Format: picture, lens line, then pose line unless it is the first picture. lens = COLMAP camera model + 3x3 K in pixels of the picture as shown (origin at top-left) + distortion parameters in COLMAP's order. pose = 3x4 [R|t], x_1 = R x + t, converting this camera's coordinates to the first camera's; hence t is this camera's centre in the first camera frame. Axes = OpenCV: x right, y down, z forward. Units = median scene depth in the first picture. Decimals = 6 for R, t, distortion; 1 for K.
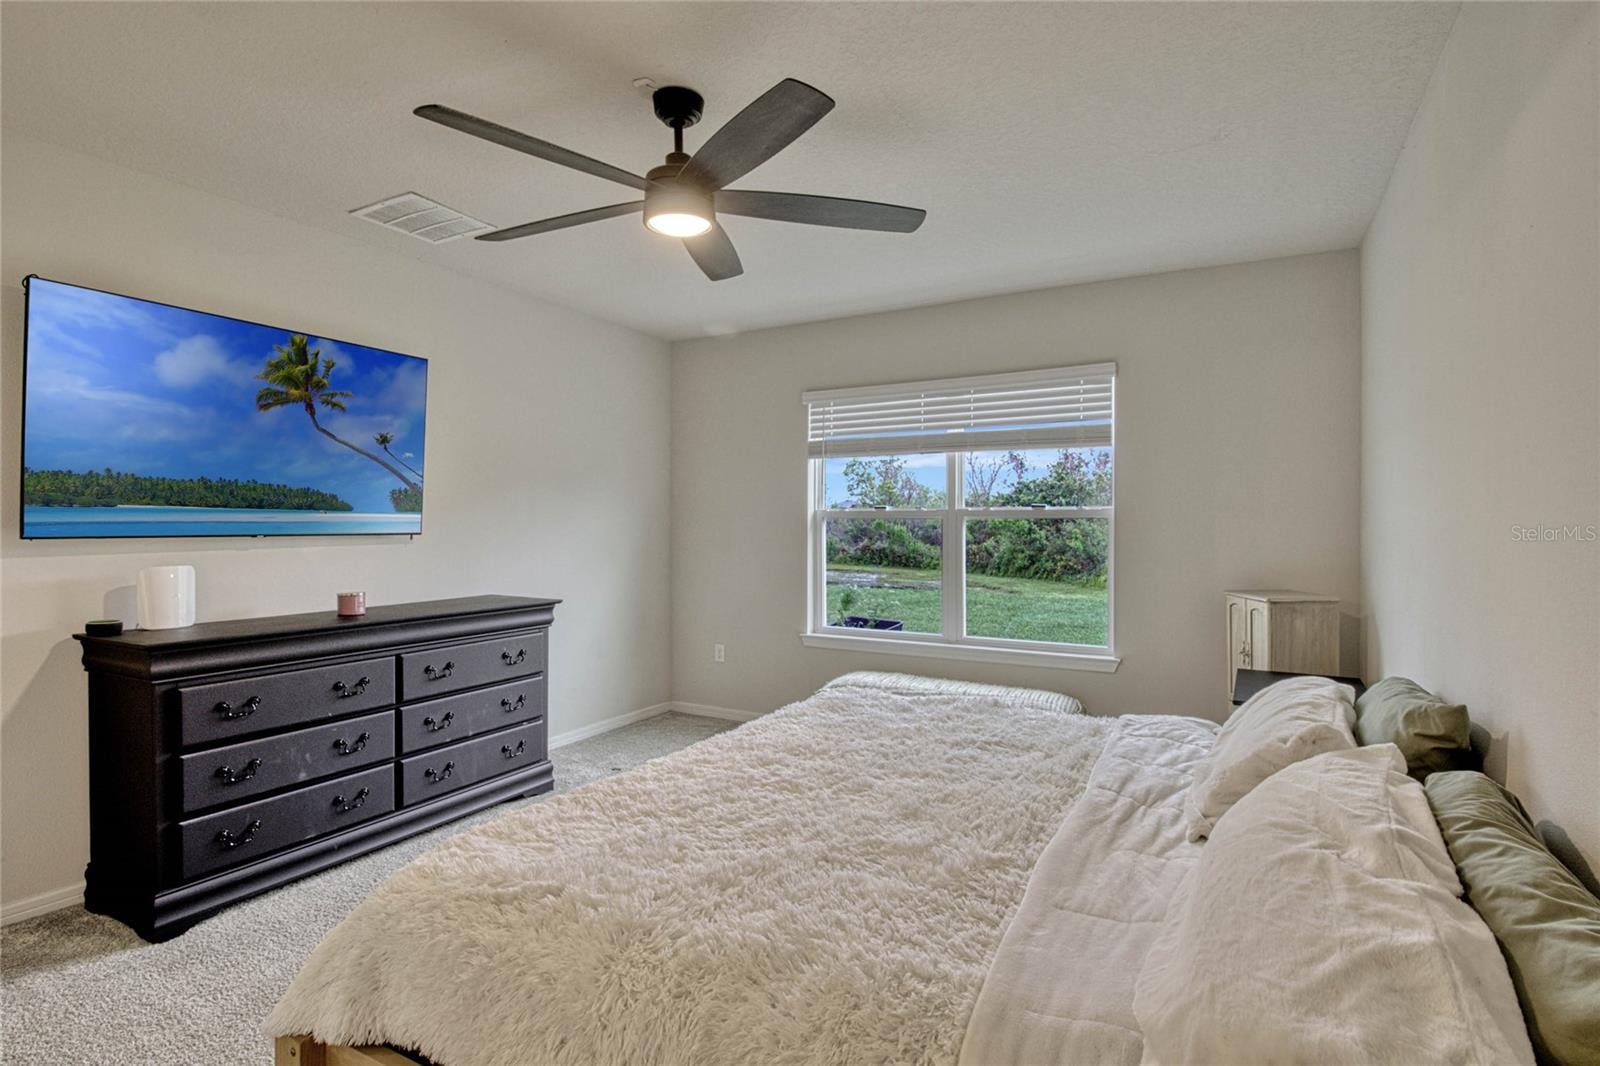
lens RADIAL K [[787.0, 0, 800.0], [0, 787.0, 533.0], [0, 0, 1]] dist [-0.004402, -0.000749]
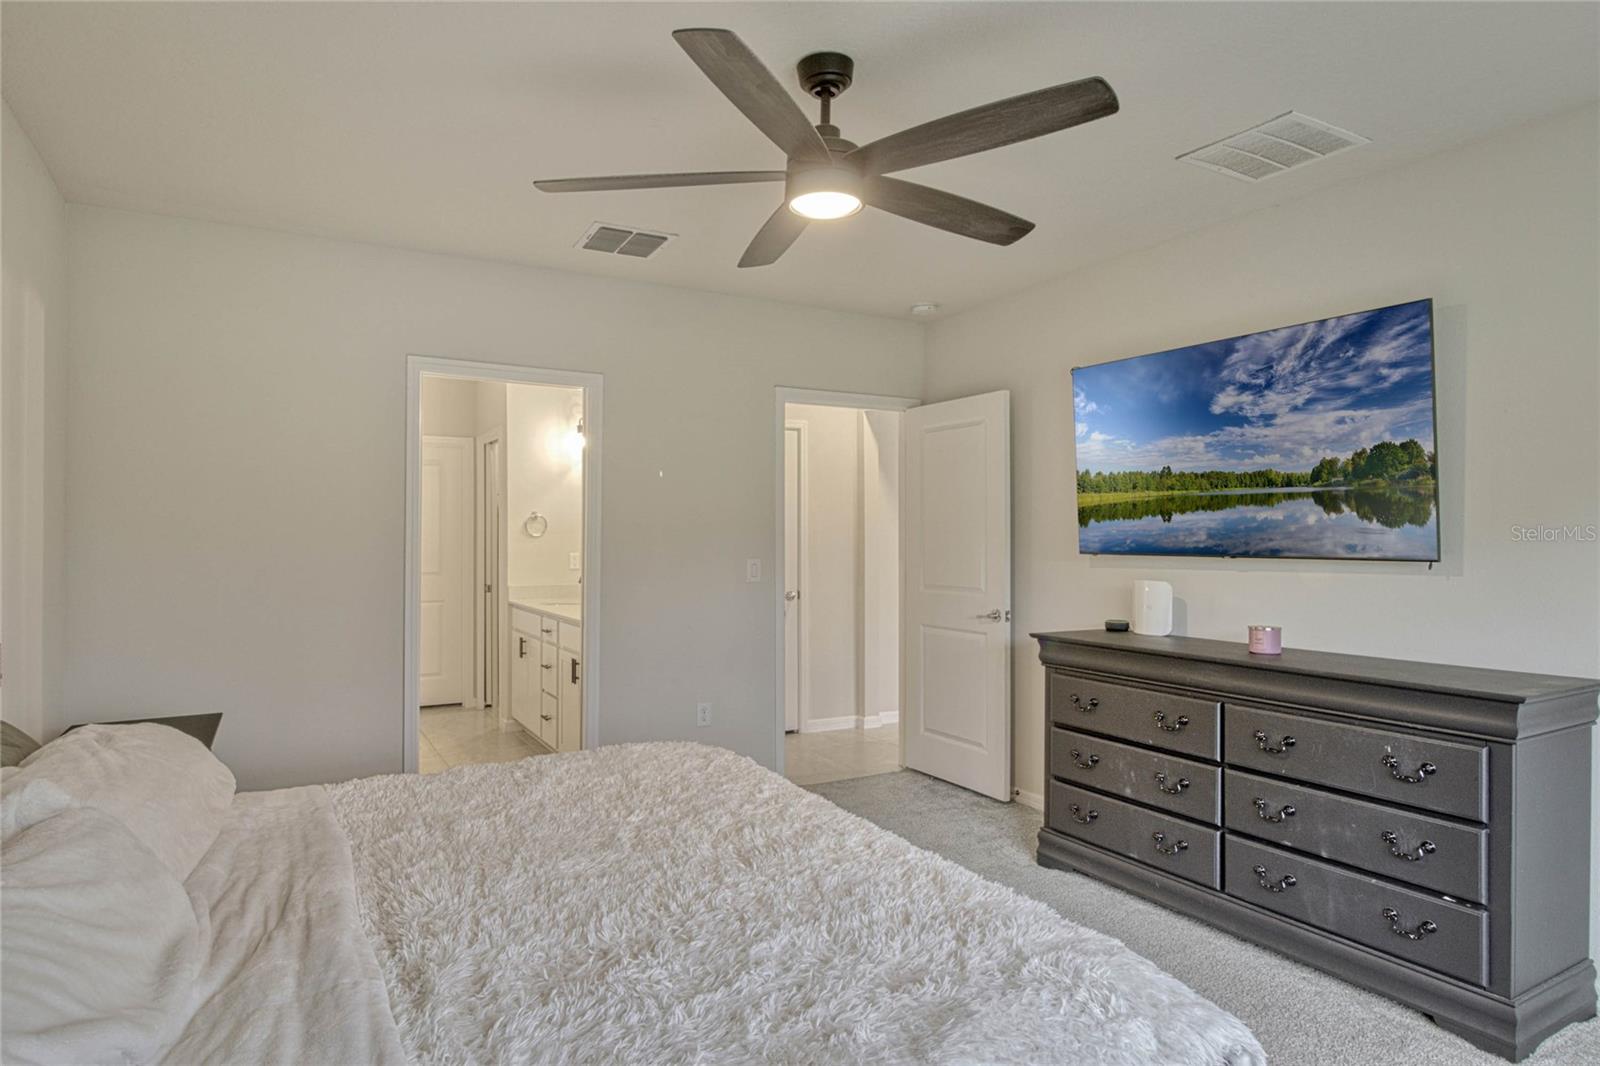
lens RADIAL K [[936.7, 0, 800.0], [0, 936.7, 533.0], [0, 0, 1]] dist [0.007070, 0.000545]
pose [[-0.521699, -0.009607, -0.853075, 0.622452], [-0.016052, 0.999870, -0.001443, -0.016815], [0.852978, 0.012941, -0.521786, 1.254229]]
